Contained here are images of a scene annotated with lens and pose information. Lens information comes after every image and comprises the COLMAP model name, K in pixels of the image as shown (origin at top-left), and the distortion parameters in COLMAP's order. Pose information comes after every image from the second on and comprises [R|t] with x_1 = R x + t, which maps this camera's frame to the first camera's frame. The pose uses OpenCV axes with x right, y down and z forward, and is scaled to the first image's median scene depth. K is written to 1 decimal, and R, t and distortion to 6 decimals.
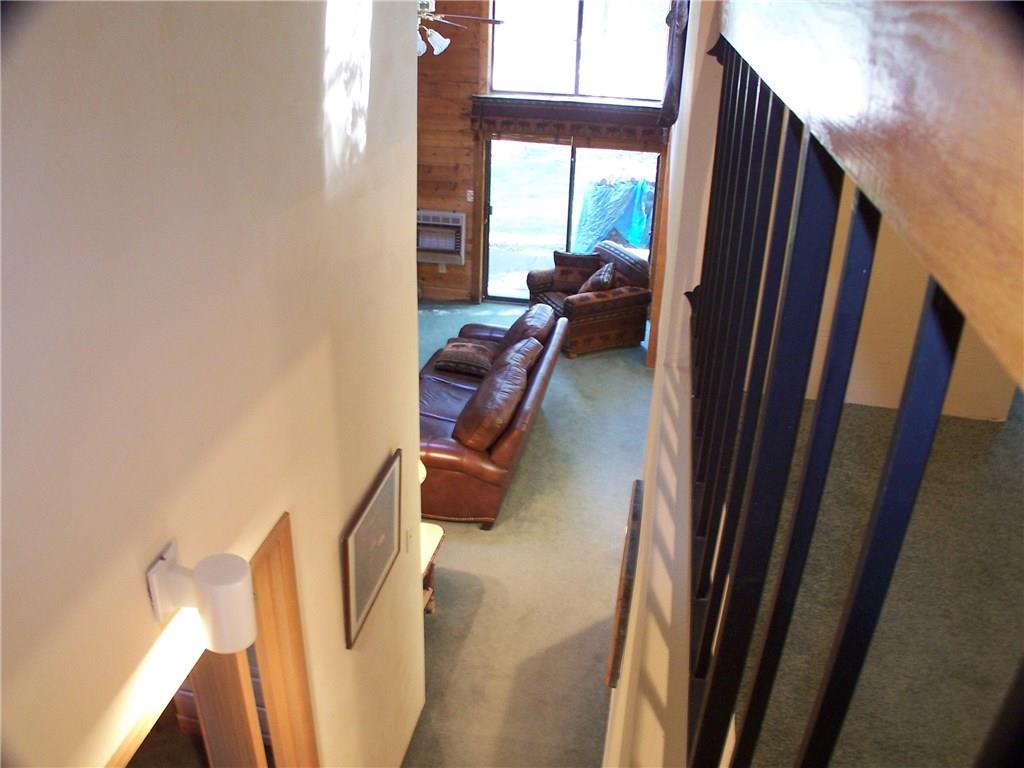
lens RADIAL K [[890.3, 0, 508.7], [0, 890.3, 382.2], [0, 0, 1]] dist [-0.241897, 0.099355]
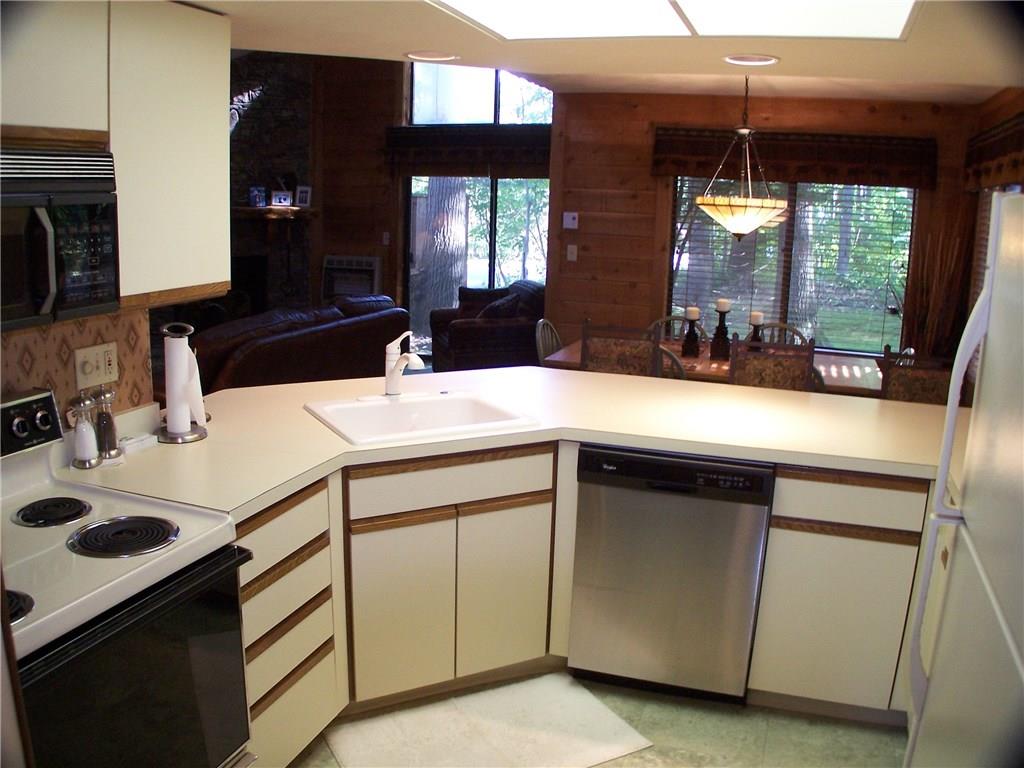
lens RADIAL K [[890.3, 0, 511.3], [0, 890.3, 380.5], [0, 0, 1]] dist [-0.241897, 0.099355]
pose [[0.987722, 0.025959, -0.154053, 0.245012], [-0.063966, 0.966850, -0.247203, 0.160921], [0.142529, 0.254022, 0.956639, 0.184182]]
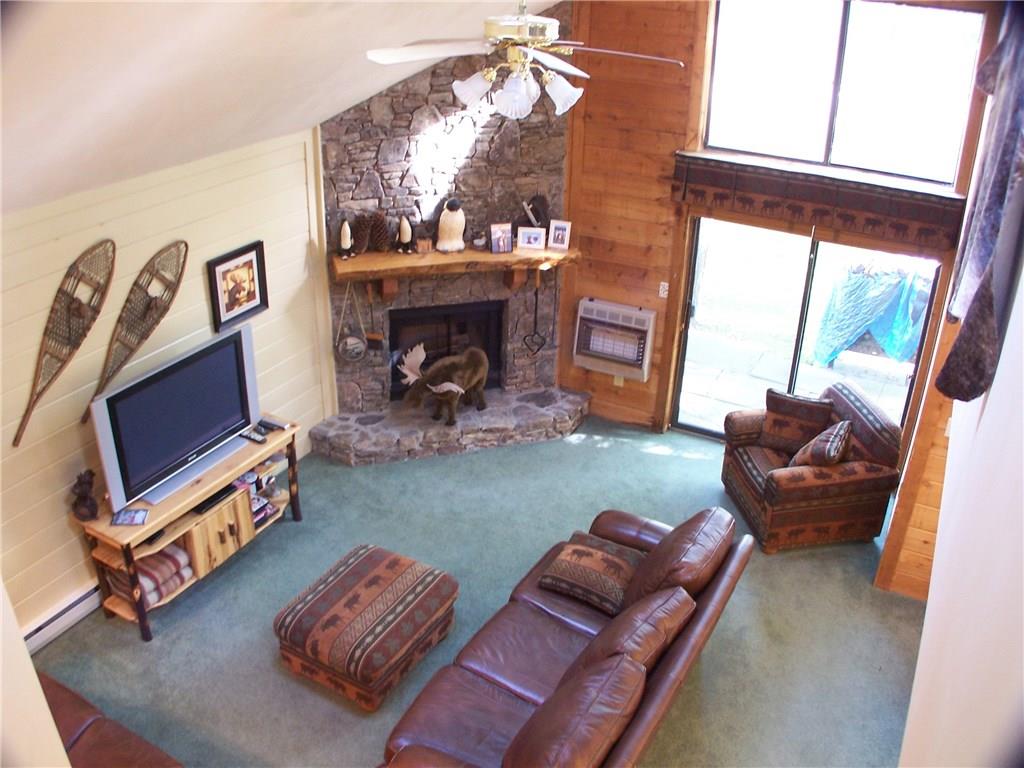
lens RADIAL K [[890.3, 0, 510.8], [0, 890.3, 385.8], [0, 0, 1]] dist [-0.241897, 0.099355]
pose [[0.953045, 0.126436, -0.275171, 0.047573], [-0.125483, 0.991870, 0.021141, -0.141447], [0.275607, 0.014381, 0.961163, 0.292248]]
